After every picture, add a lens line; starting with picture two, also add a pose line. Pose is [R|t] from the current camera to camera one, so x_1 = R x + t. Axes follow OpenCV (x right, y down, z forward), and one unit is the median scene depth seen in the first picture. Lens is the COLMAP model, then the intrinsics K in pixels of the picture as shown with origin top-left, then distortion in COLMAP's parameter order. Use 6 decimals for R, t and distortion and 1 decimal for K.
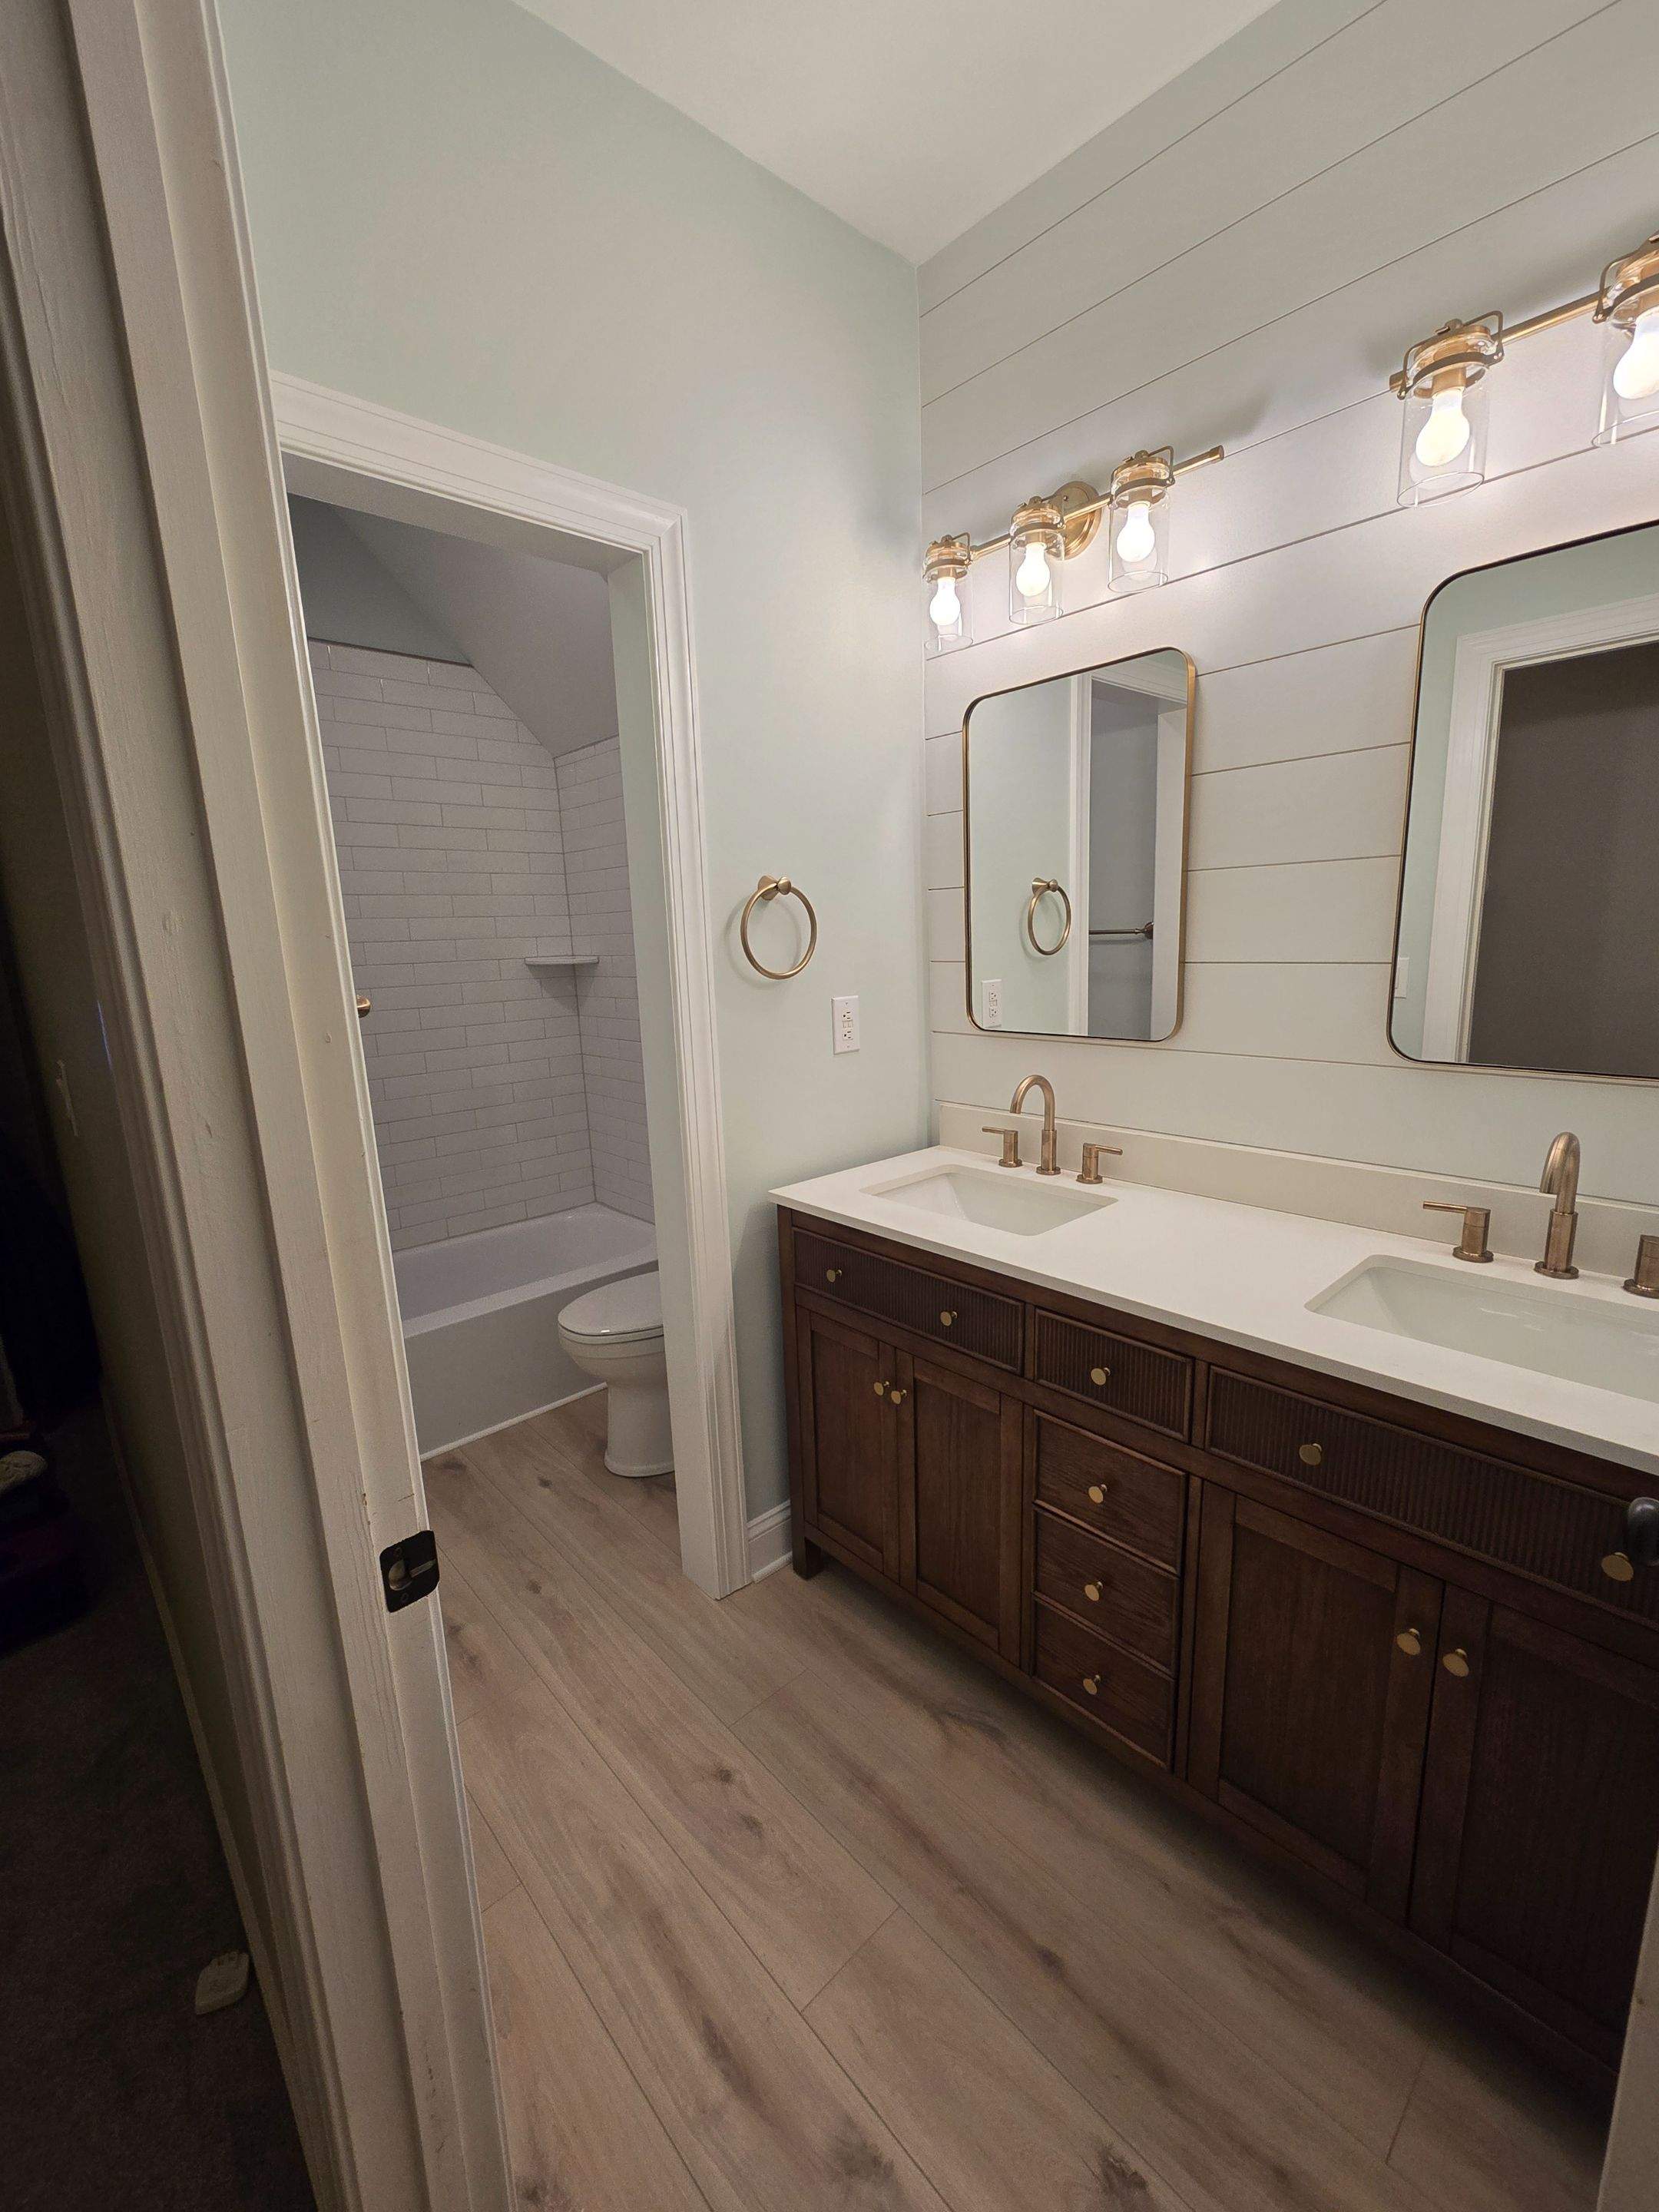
lens RADIAL K [[901.4, 0, 828.3], [0, 901.4, 1114.8], [0, 0, 1]] dist [-0.002162, 0.000367]
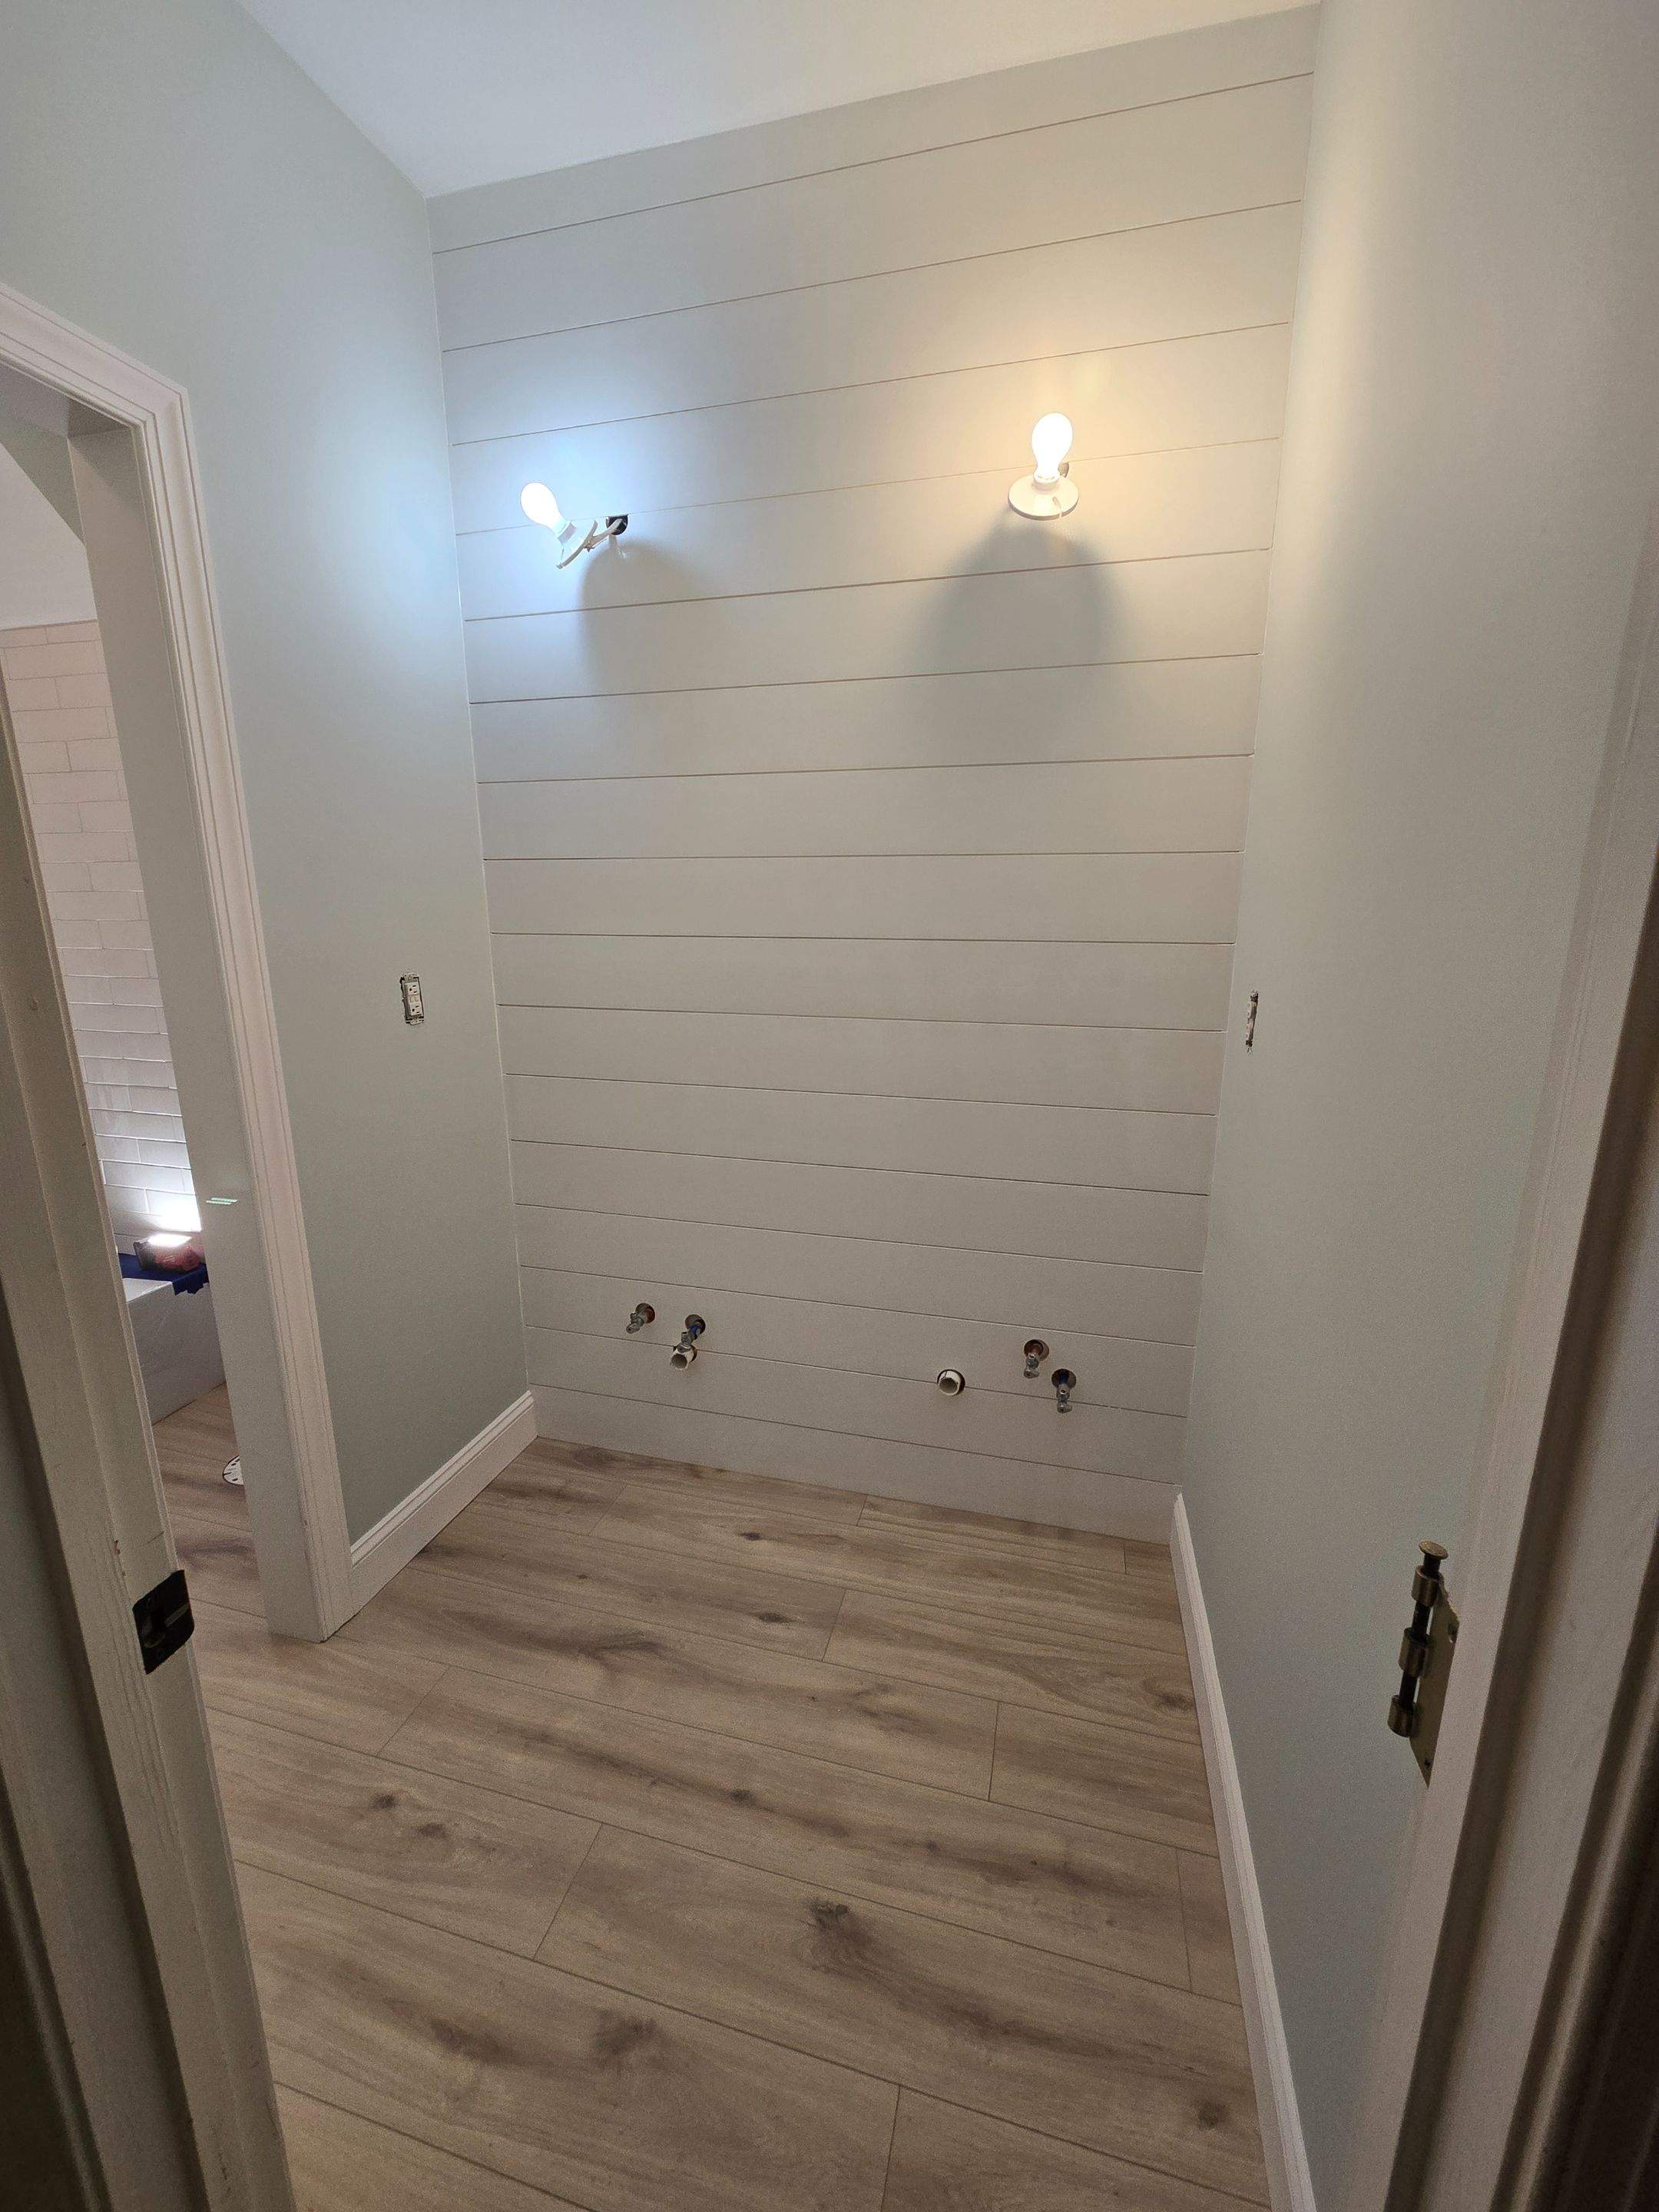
lens RADIAL K [[901.4, 0, 828.3], [0, 901.4, 1114.8], [0, 0, 1]] dist [-0.002162, 0.000367]
pose [[0.841948, -0.085540, 0.532734, -0.205768], [0.072459, 0.996335, 0.045463, 0.015773], [-0.534671, 0.000324, 0.845061, -0.045920]]
